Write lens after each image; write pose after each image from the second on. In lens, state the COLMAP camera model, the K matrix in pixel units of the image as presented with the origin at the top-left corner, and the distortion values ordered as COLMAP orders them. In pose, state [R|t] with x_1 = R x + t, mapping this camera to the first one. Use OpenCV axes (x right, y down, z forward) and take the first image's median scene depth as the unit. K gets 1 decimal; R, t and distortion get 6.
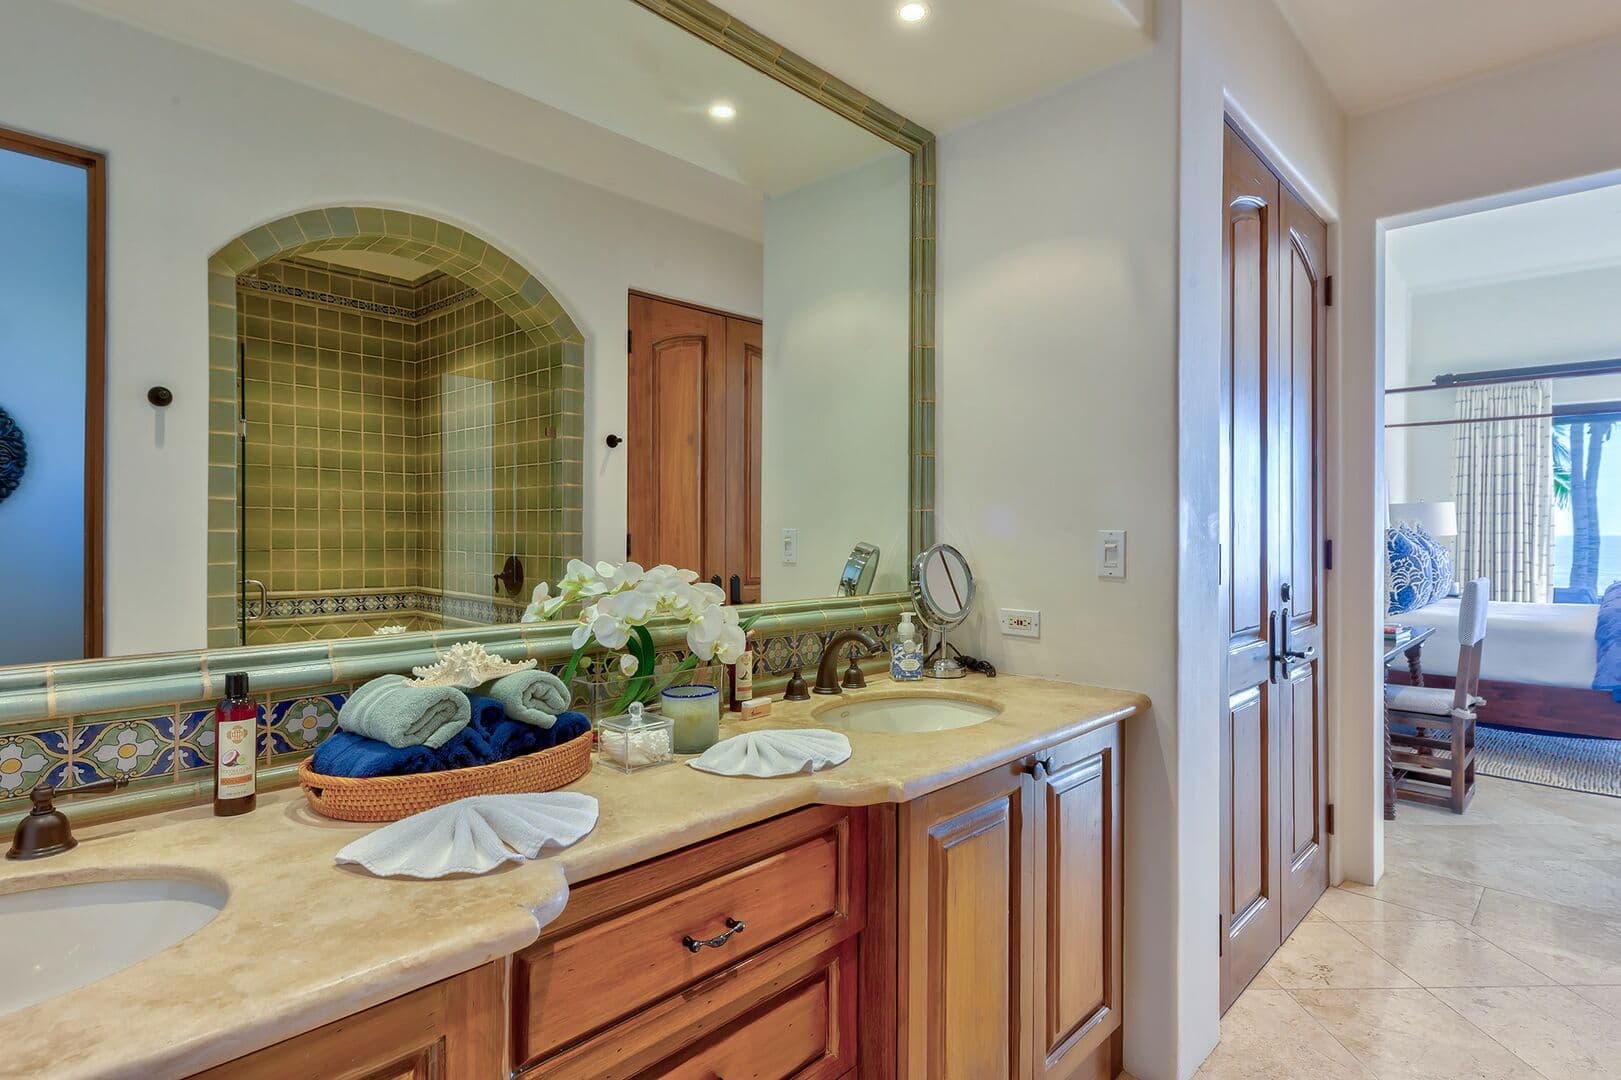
lens RADIAL K [[793.3, 0, 807.5], [0, 793.3, 534.1], [0, 0, 1]] dist [0.003819, 0.000193]
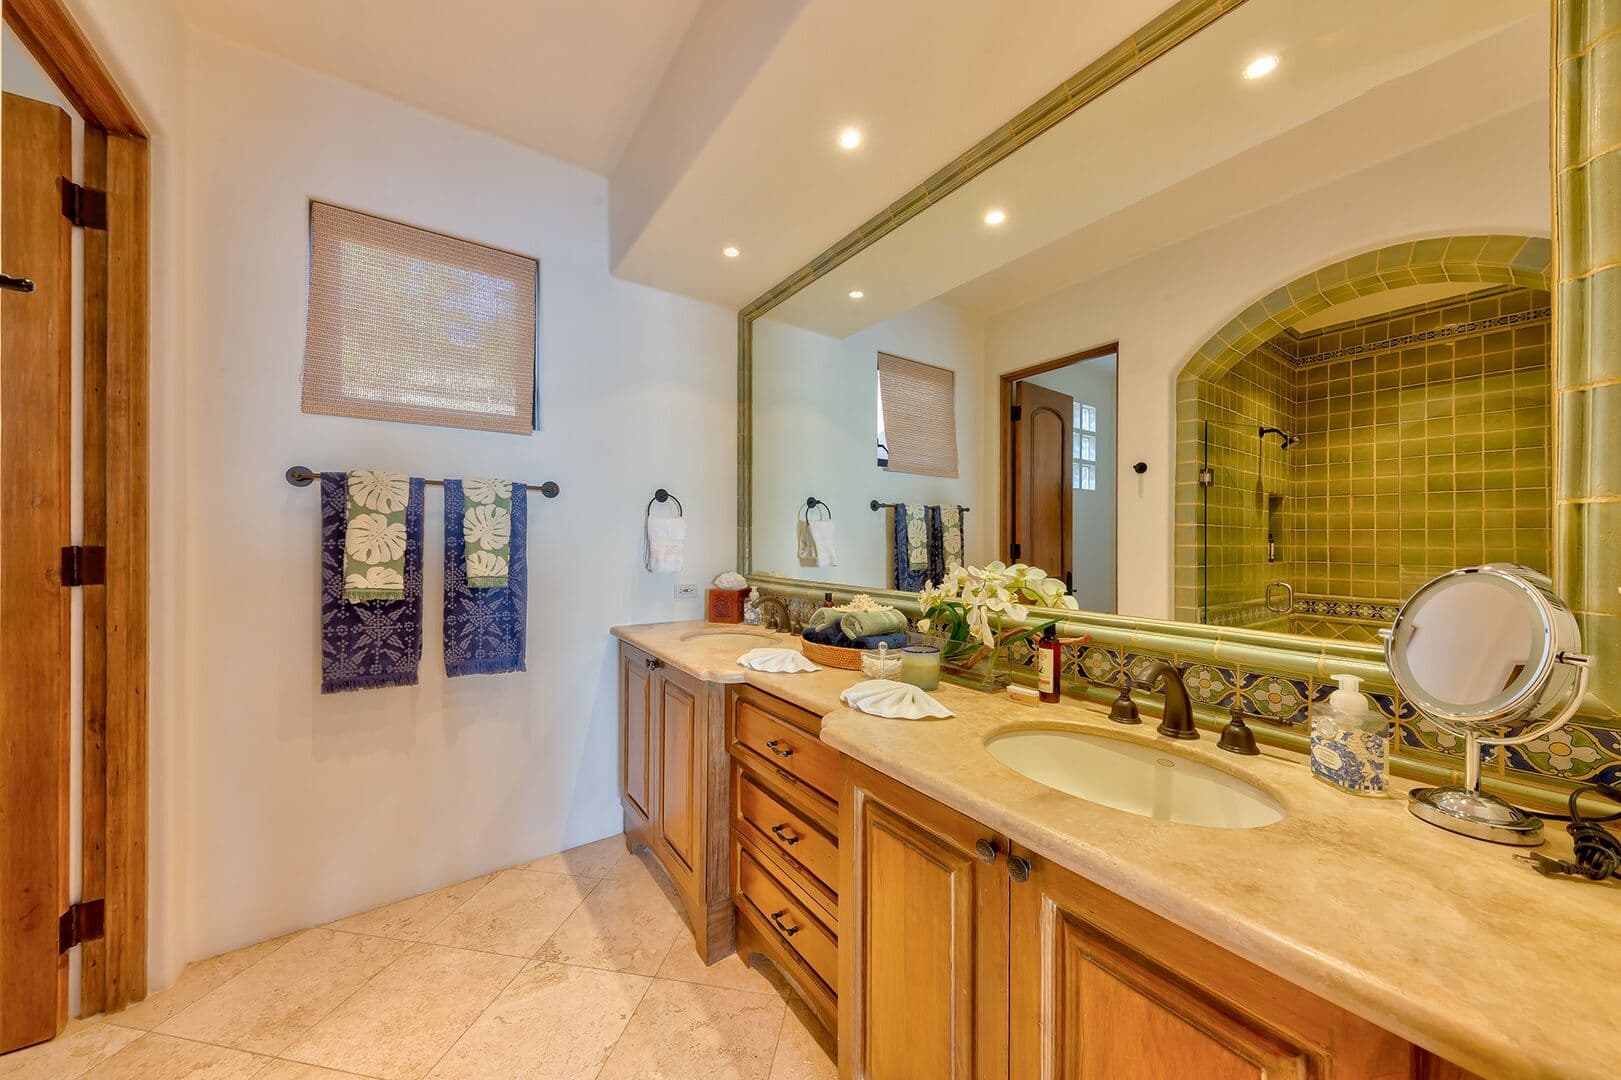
lens RADIAL K [[539.1, 0, 808.2], [0, 539.1, 541.5], [0, 0, 1]] dist [0.005674, -0.000375]
pose [[-0.156818, -0.009545, -0.987581, 0.441732], [-0.013897, 0.999876, -0.007457, 0.004406], [0.987530, 0.012555, -0.156931, 0.478742]]
